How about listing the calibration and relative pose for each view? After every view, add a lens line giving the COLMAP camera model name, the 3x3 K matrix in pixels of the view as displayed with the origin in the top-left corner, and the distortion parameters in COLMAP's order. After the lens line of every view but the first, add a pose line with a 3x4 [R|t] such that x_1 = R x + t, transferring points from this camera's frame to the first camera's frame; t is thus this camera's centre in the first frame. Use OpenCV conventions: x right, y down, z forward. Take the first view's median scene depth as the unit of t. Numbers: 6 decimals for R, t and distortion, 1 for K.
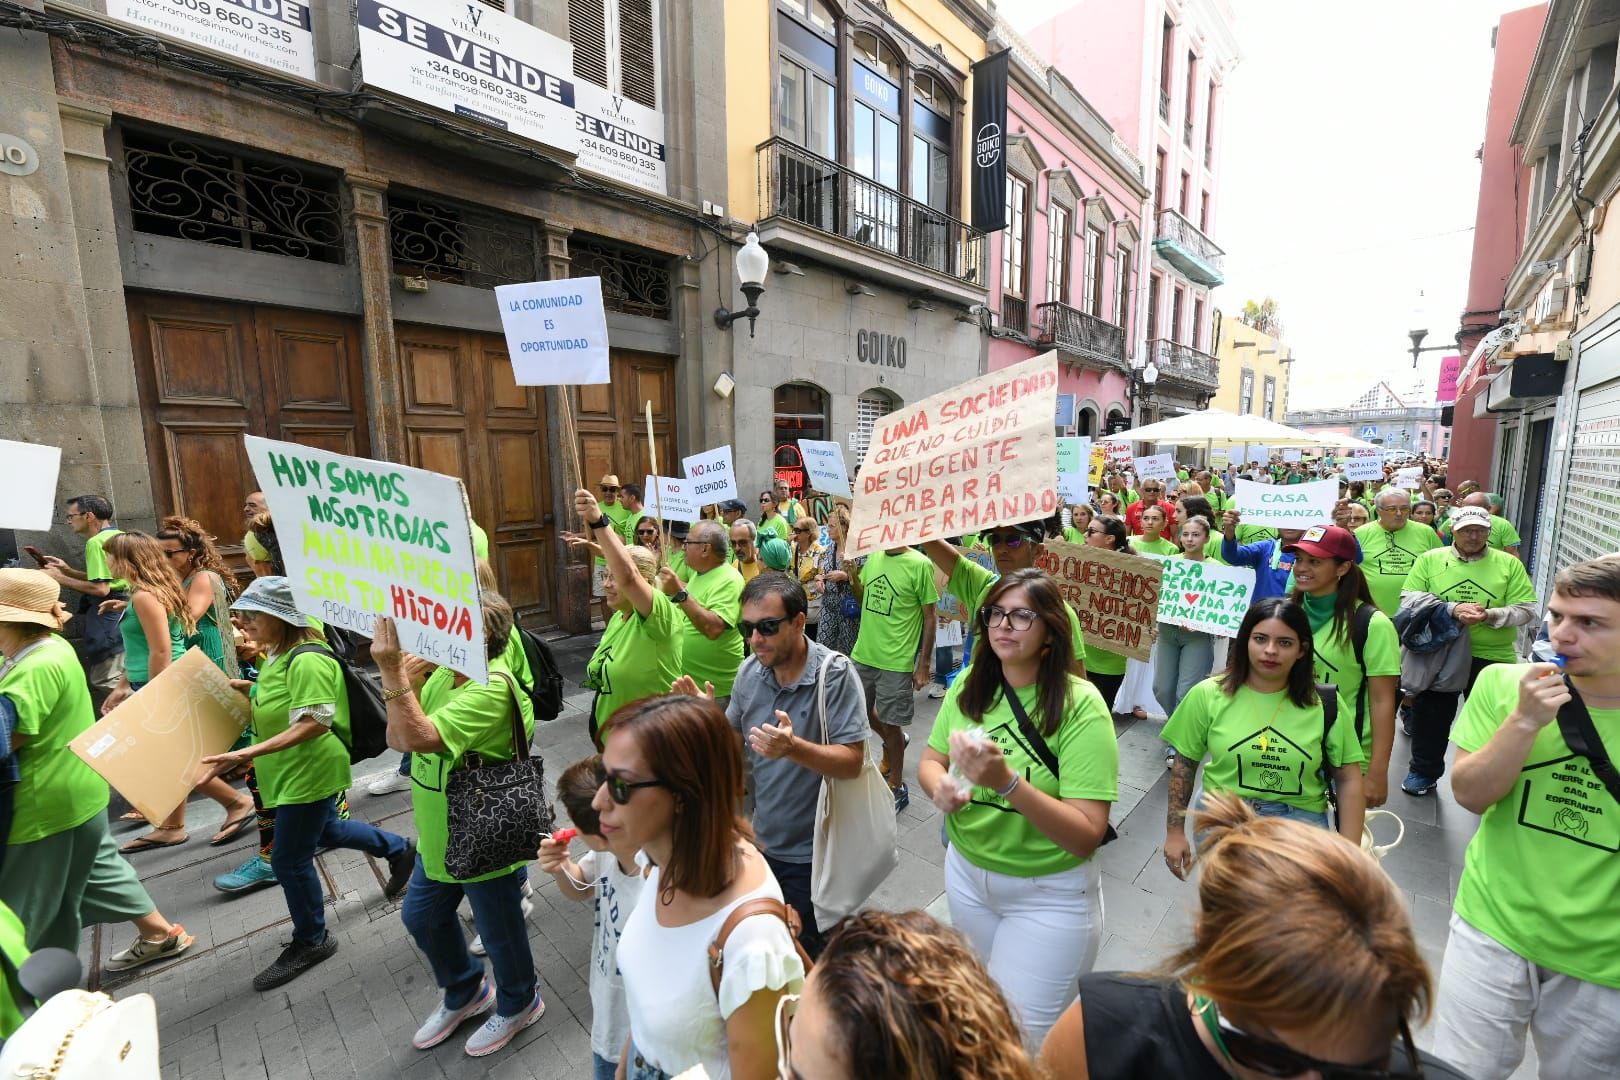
lens RADIAL K [[660.6, 0, 807.5], [0, 660.6, 505.6], [0, 0, 1]] dist [0.000402, -0.004096]
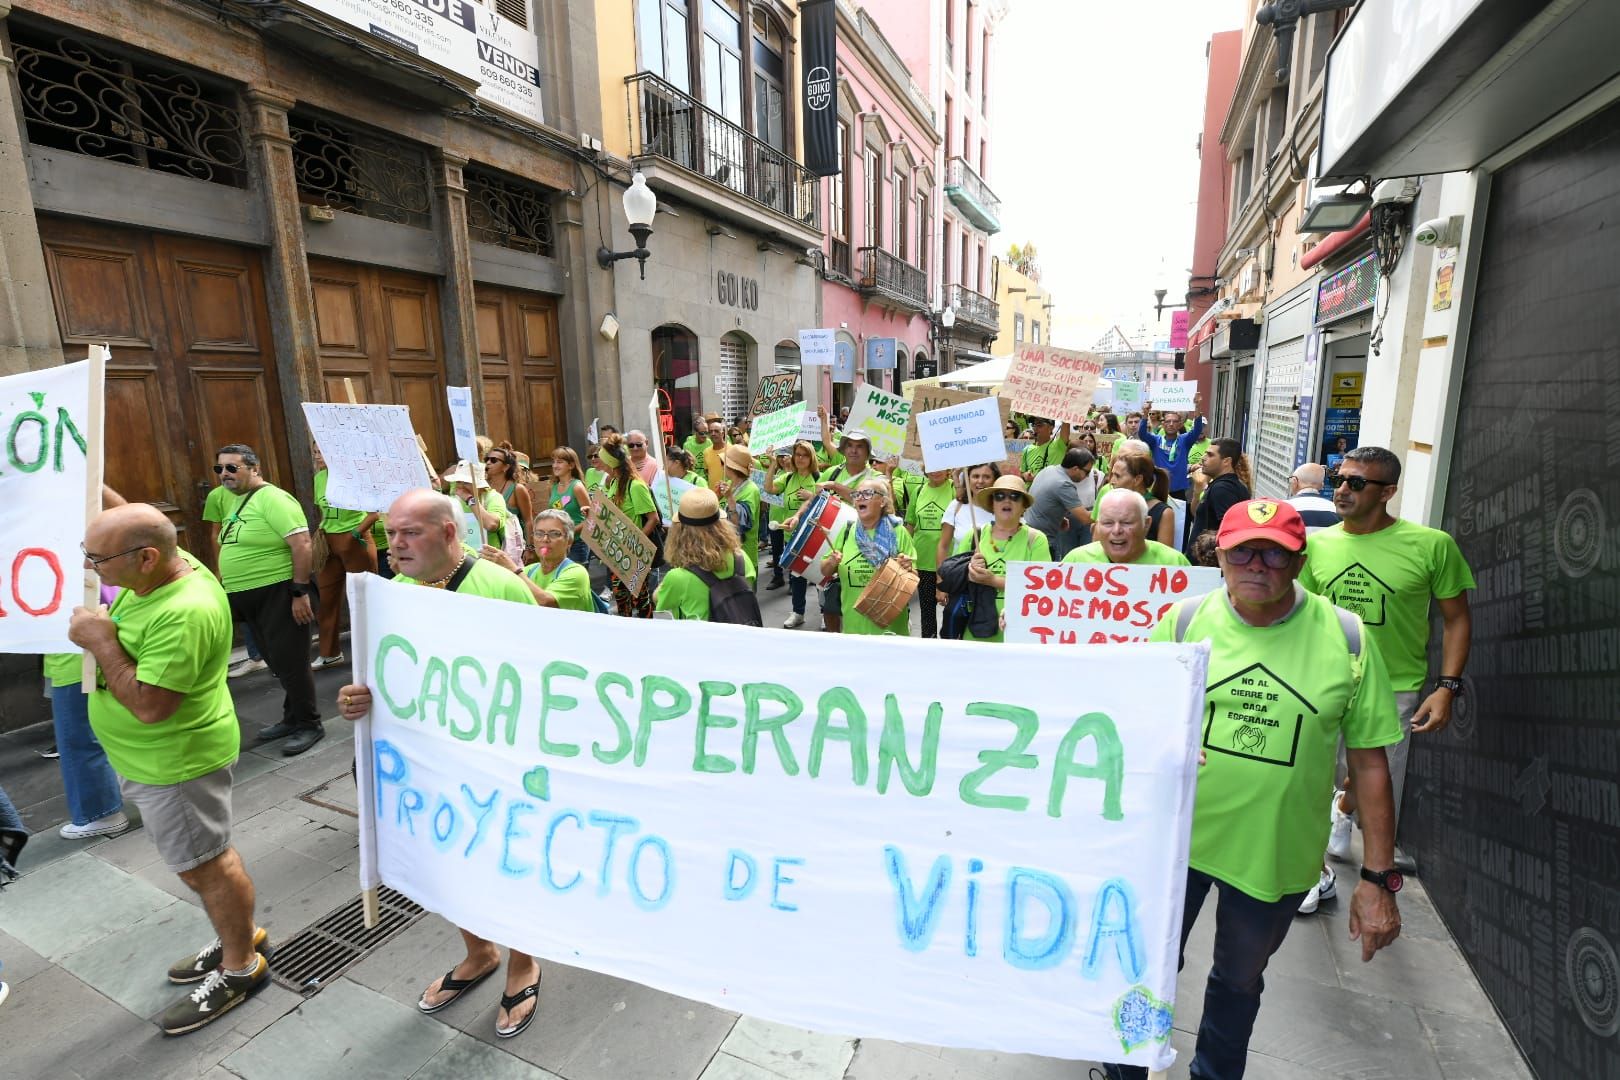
lens RADIAL K [[767.9, 0, 816.8], [0, 767.9, 488.3], [0, 0, 1]] dist [-0.000415, -0.001504]
pose [[0.939697, -0.049870, 0.338353, -0.239042], [0.036873, 0.998318, 0.044735, 0.016792], [-0.340014, -0.029561, 0.939955, -0.180567]]
